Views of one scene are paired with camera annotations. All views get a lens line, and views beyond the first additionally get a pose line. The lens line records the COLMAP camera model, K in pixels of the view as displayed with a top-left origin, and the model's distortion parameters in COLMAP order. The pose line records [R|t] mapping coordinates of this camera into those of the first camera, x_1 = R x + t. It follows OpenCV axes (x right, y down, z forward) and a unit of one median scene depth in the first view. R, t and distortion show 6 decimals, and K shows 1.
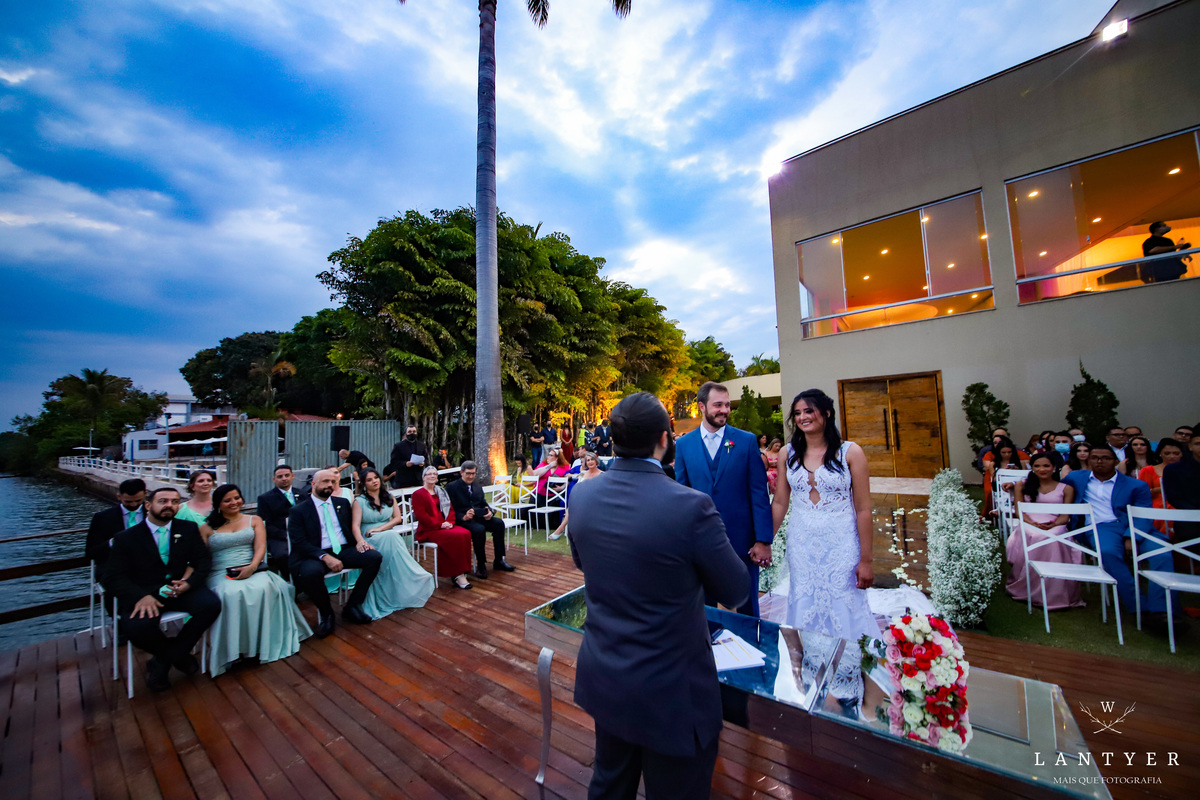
lens RADIAL K [[423.9, 0, 600.0], [0, 423.9, 400.0], [0, 0, 1]] dist [0.011440, -0.011106]
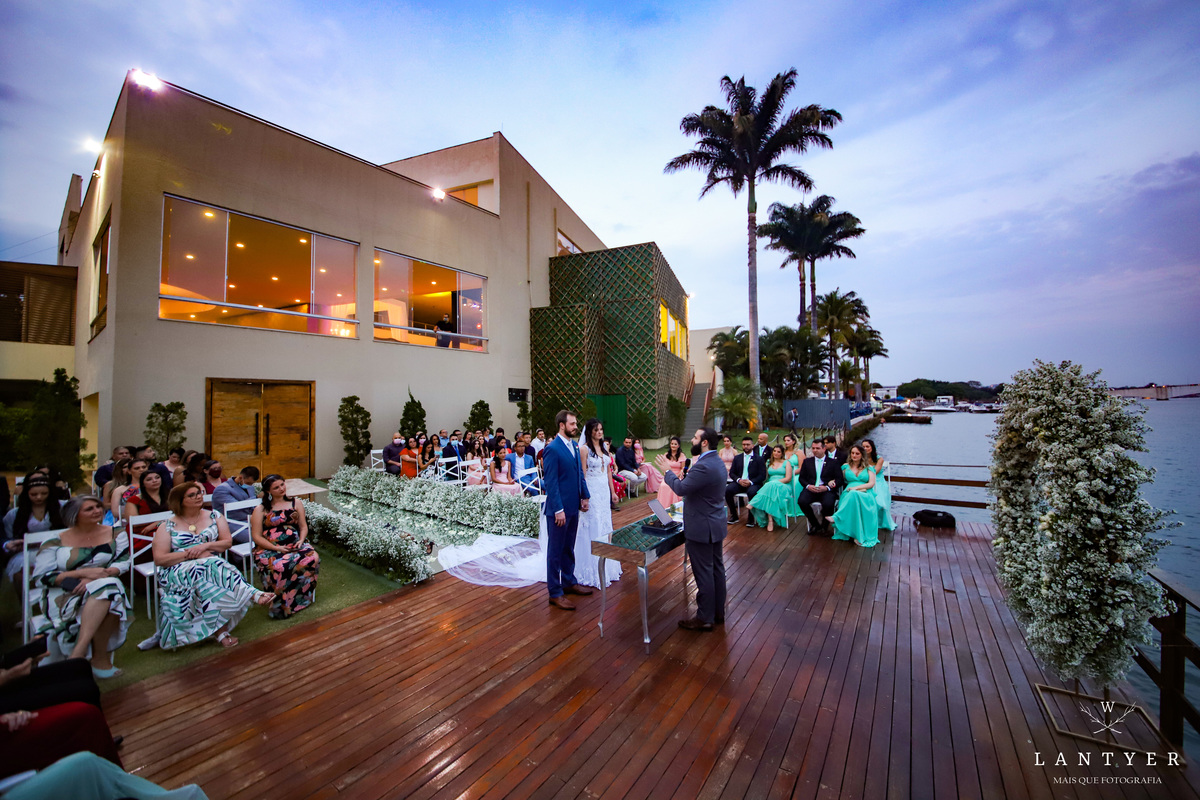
lens RADIAL K [[417.4, 0, 627.8], [0, 417.4, 401.7], [0, 0, 1]] dist [-0.000363, -0.013466]
pose [[-0.064474, 0.050773, 0.996627, -0.268308], [-0.055055, 0.997003, -0.054354, -0.000043], [-0.996400, -0.058374, -0.061486, 0.174857]]
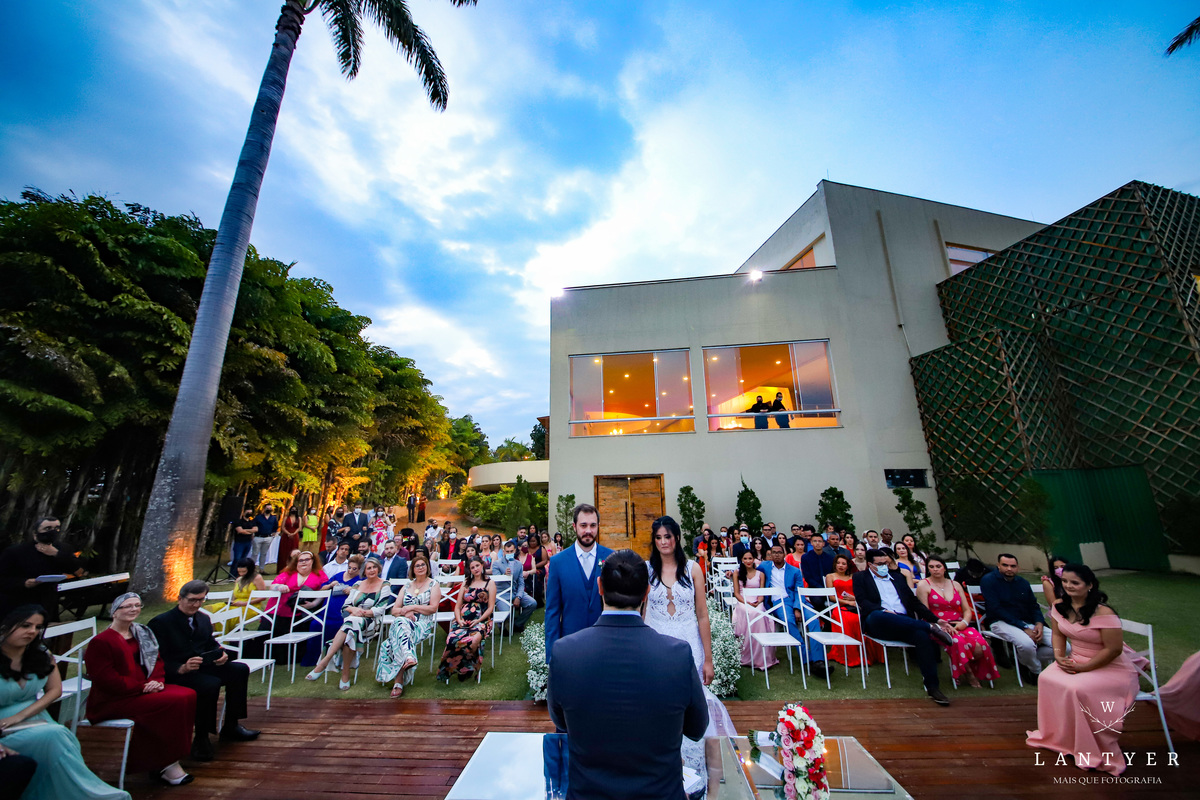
lens RADIAL K [[424.7, 0, 600.0], [0, 424.7, 400.0], [0, 0, 1]] dist [0.016023, -0.014389]
pose [[0.830332, 0.151609, 0.536250, -0.073158], [-0.052953, 0.979392, -0.194902, -0.019784], [-0.554748, 0.133438, 0.821248, 0.003147]]
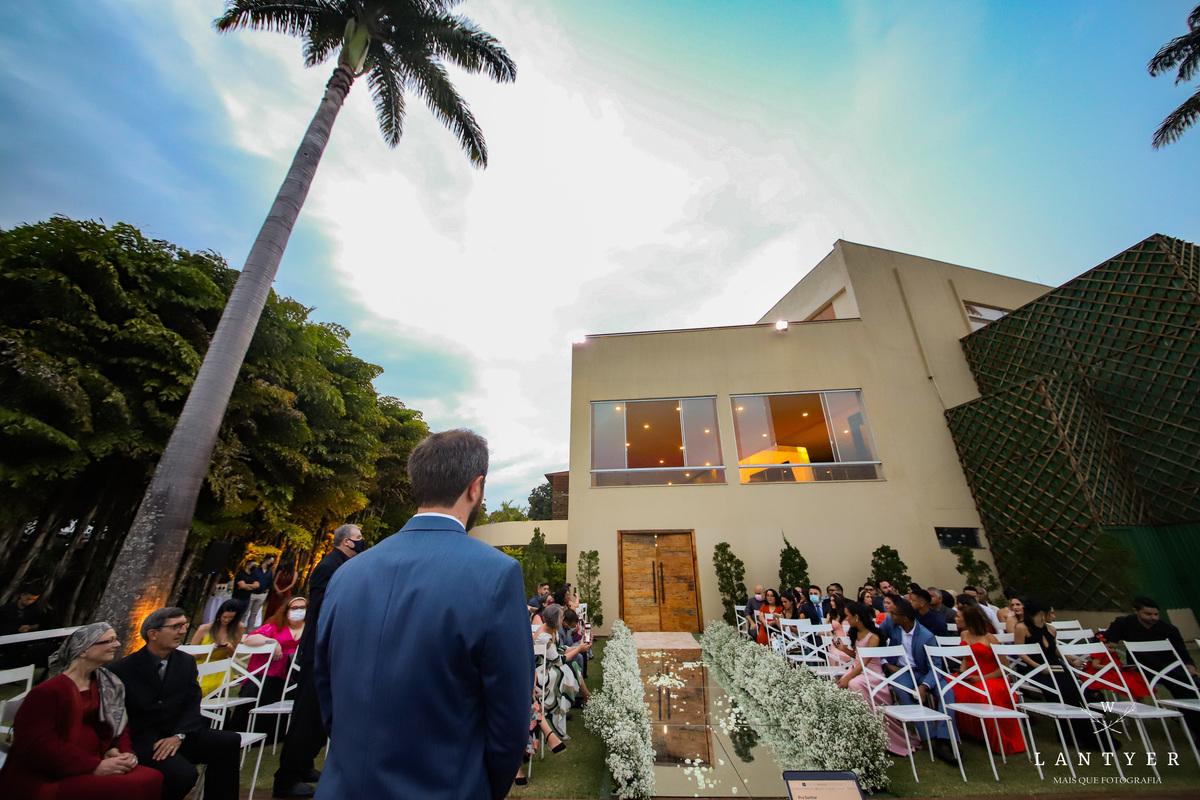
lens RADIAL K [[423.9, 0, 600.0], [0, 423.9, 400.0], [0, 0, 1]] dist [0.011440, -0.011106]
pose [[0.821045, 0.250106, 0.513159, -0.090080], [-0.066603, 0.934746, -0.349018, 0.018491], [-0.566965, 0.252381, 0.784126, 0.092332]]
